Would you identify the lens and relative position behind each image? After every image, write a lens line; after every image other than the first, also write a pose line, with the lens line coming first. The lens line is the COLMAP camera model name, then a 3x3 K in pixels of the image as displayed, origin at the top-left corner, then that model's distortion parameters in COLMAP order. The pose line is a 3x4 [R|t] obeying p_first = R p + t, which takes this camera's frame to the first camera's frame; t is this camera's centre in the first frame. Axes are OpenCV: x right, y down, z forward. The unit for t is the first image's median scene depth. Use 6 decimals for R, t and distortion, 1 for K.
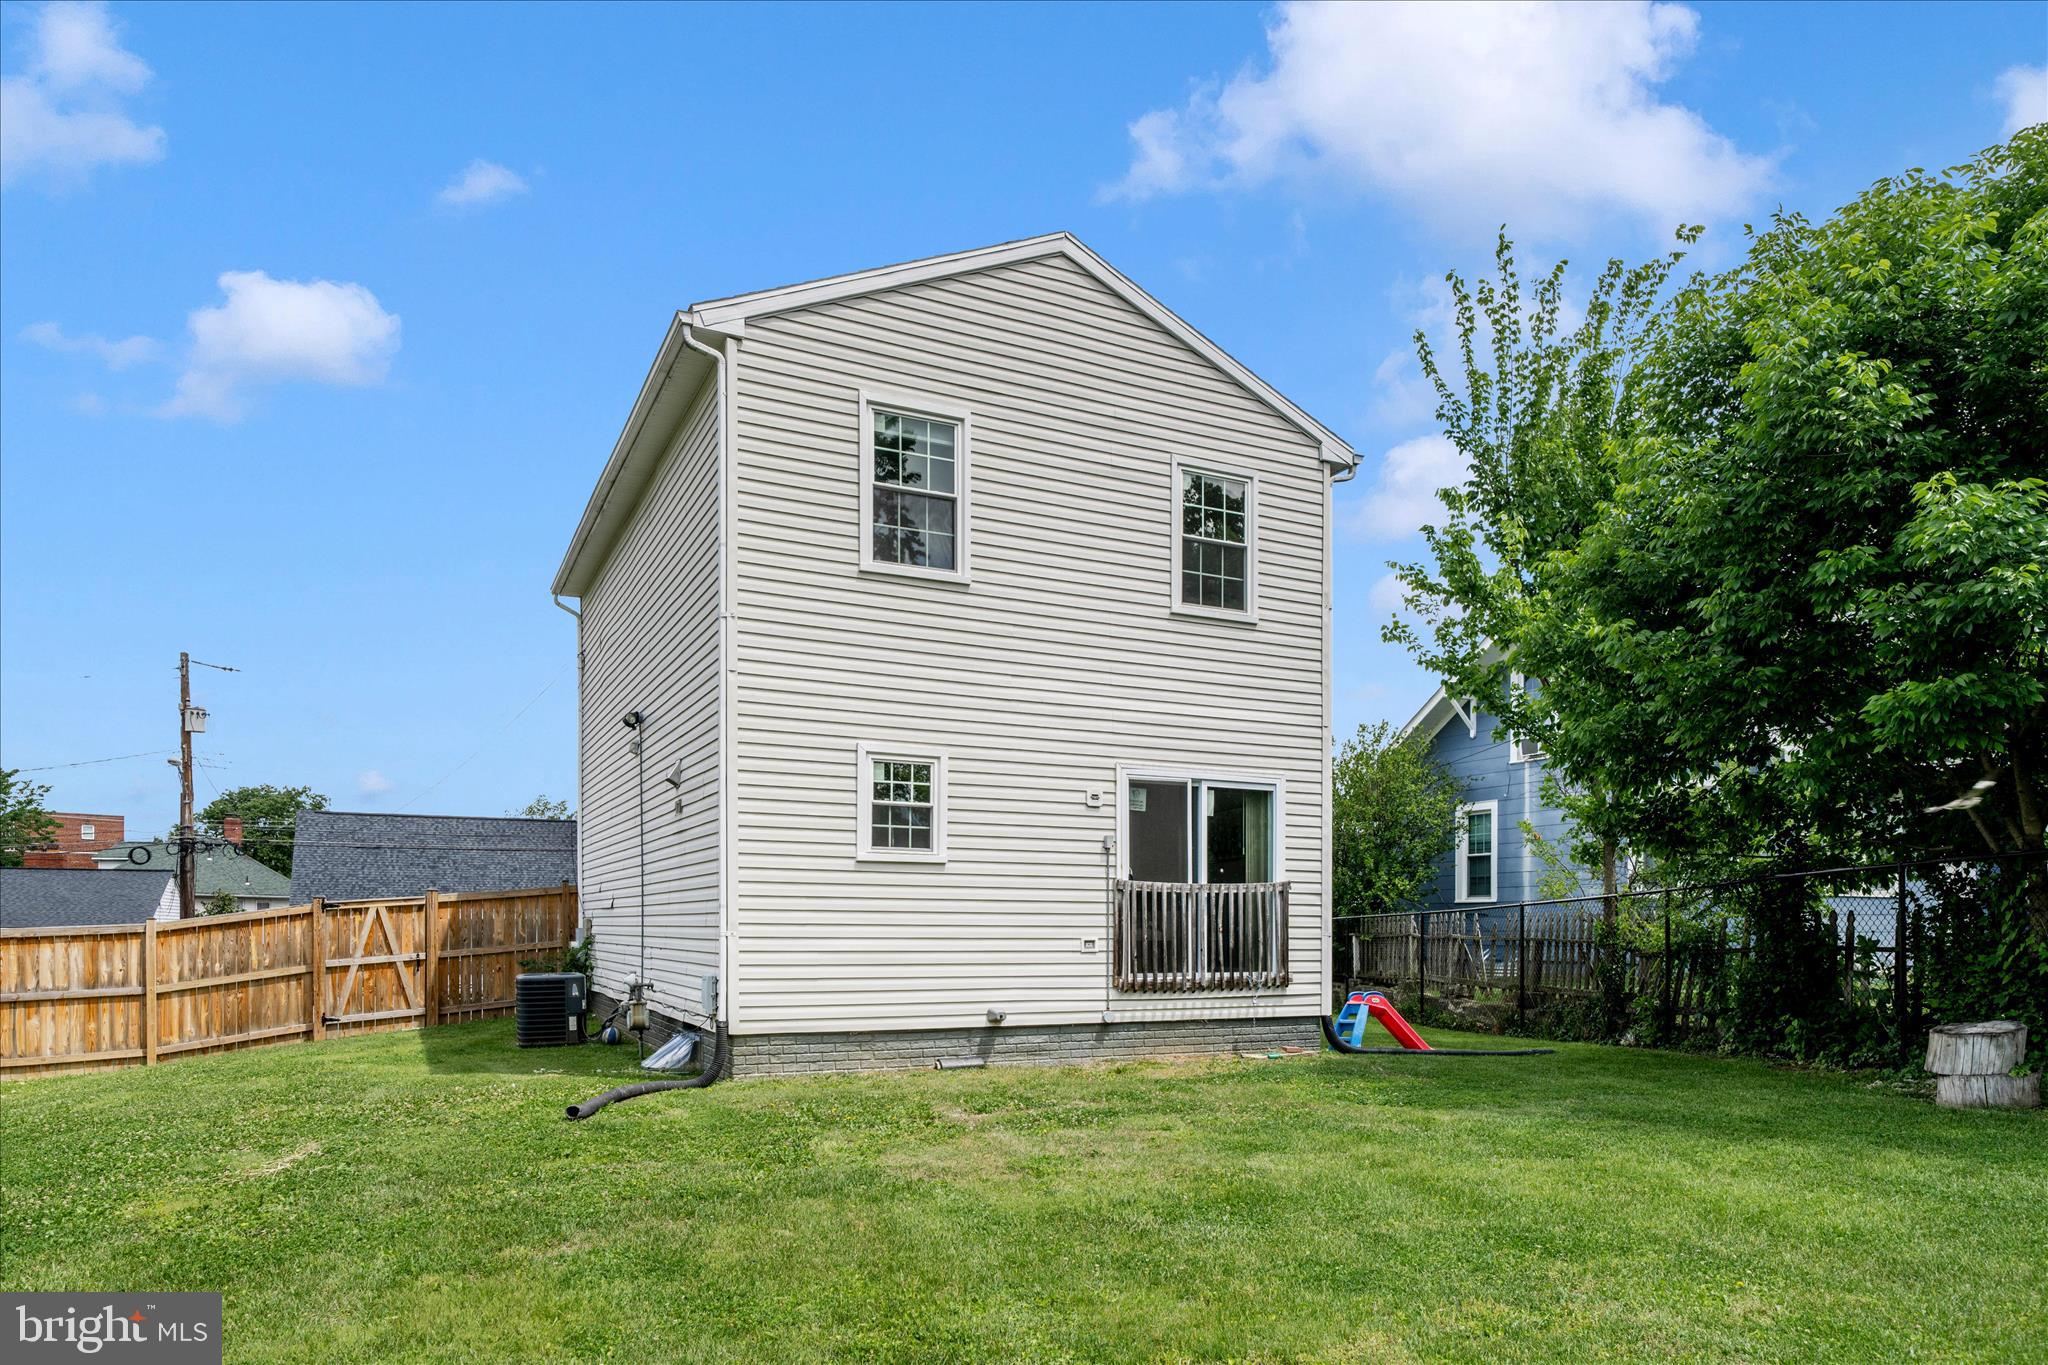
lens RADIAL K [[1319.4, 0, 1031.1], [0, 1319.4, 949.7], [0, 0, 1]] dist [0.004889, -0.000740]
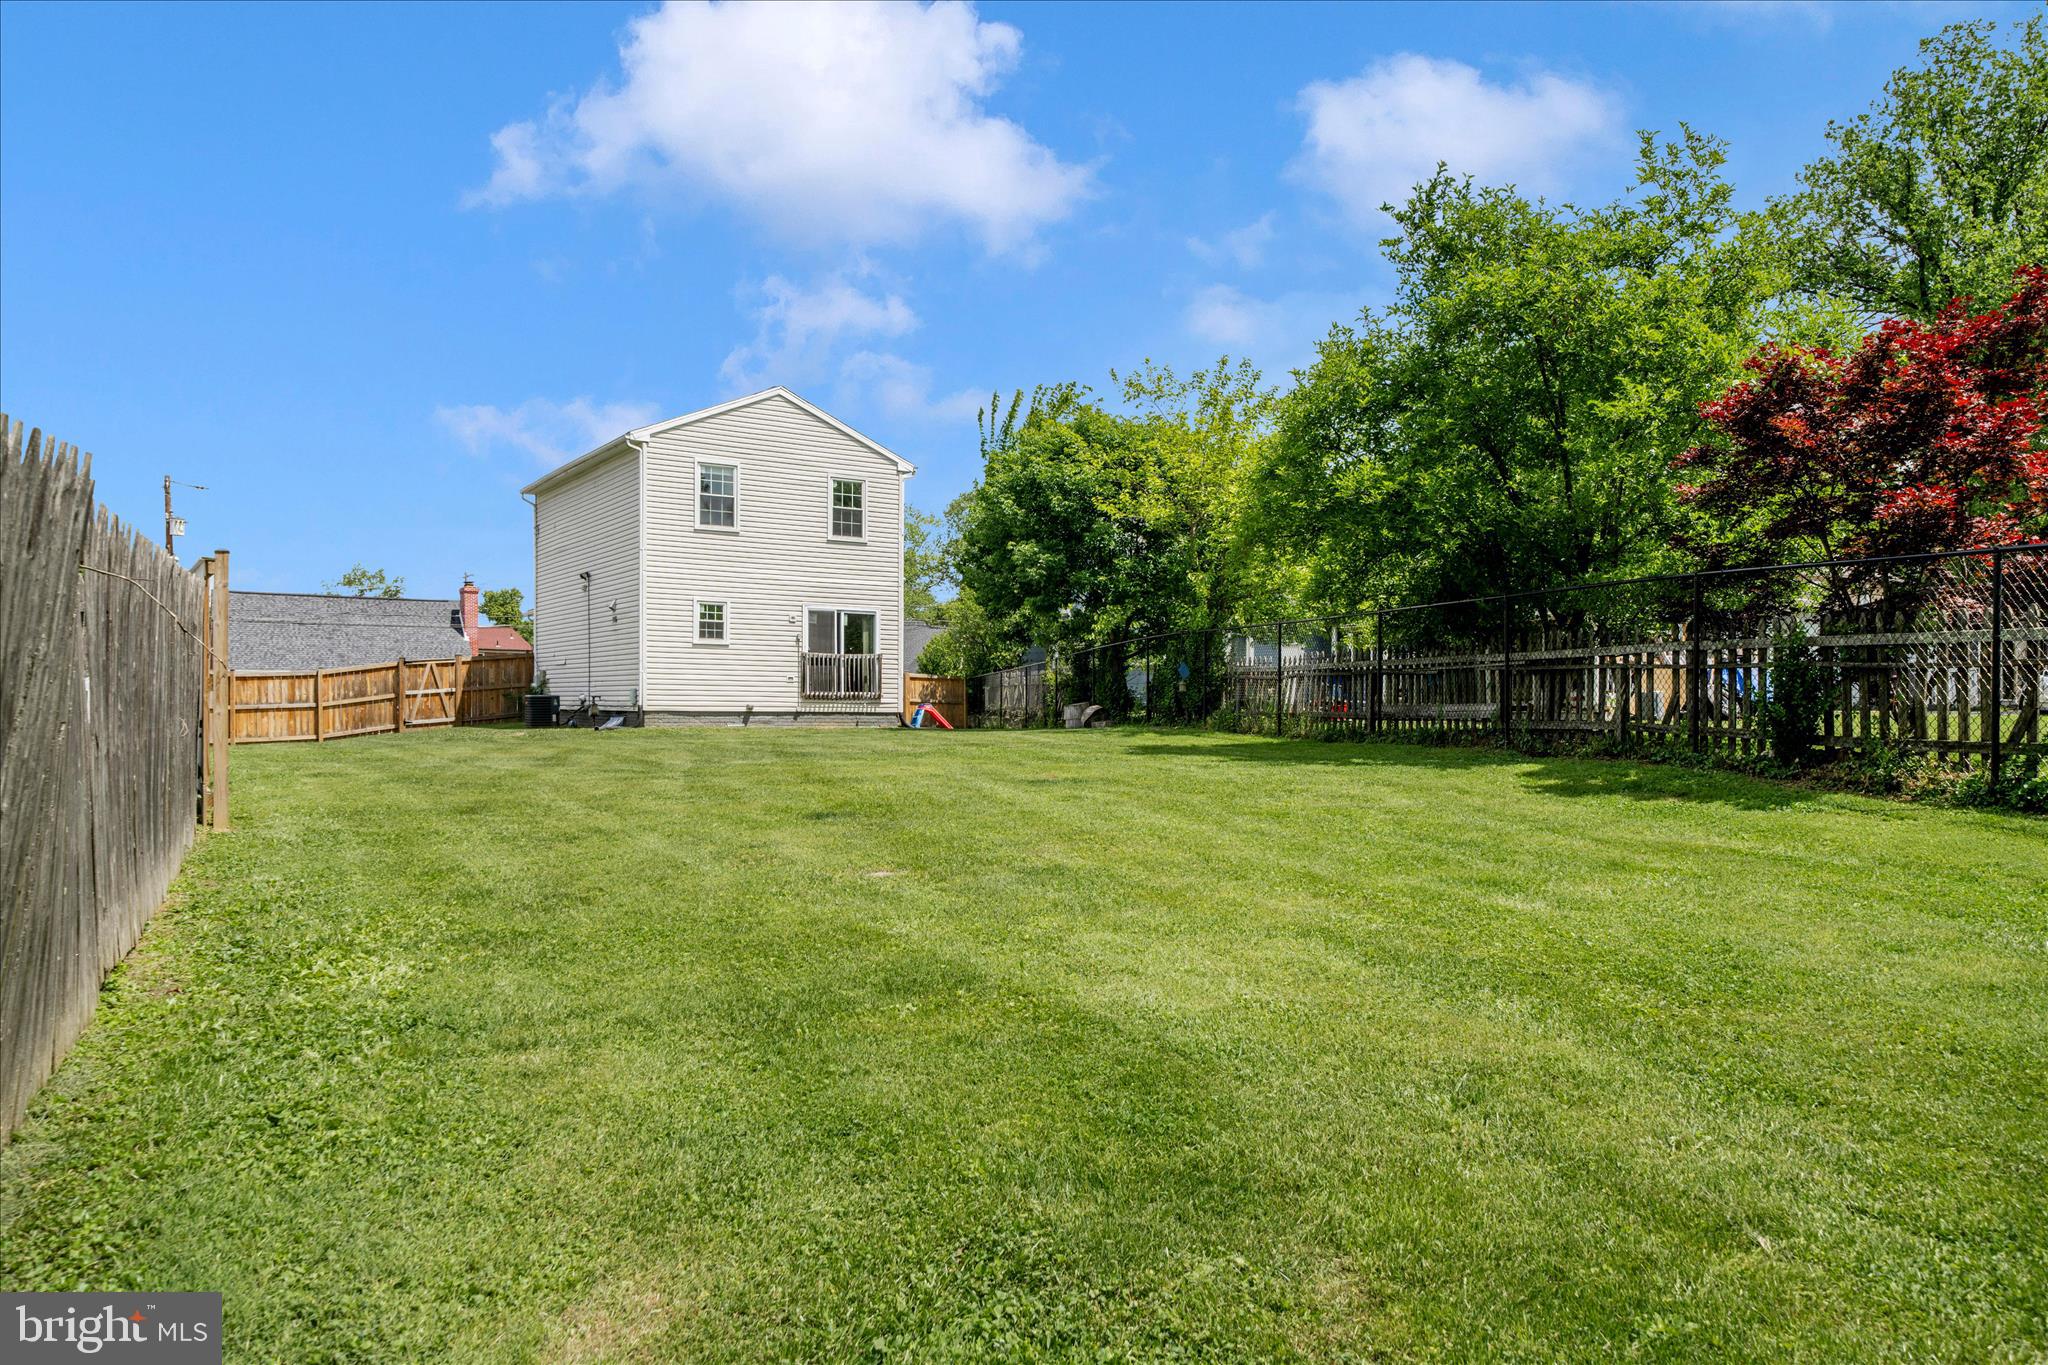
lens RADIAL K [[1449.4, 0, 1022.4], [0, 1449.4, 750.6], [0, 0, 1]] dist [-0.002060, 0.002153]
pose [[0.994546, 0.002845, 0.104262, 0.138735], [-0.004139, 0.999917, 0.012197, 0.067965], [-0.104219, -0.012562, 0.994475, -1.229627]]
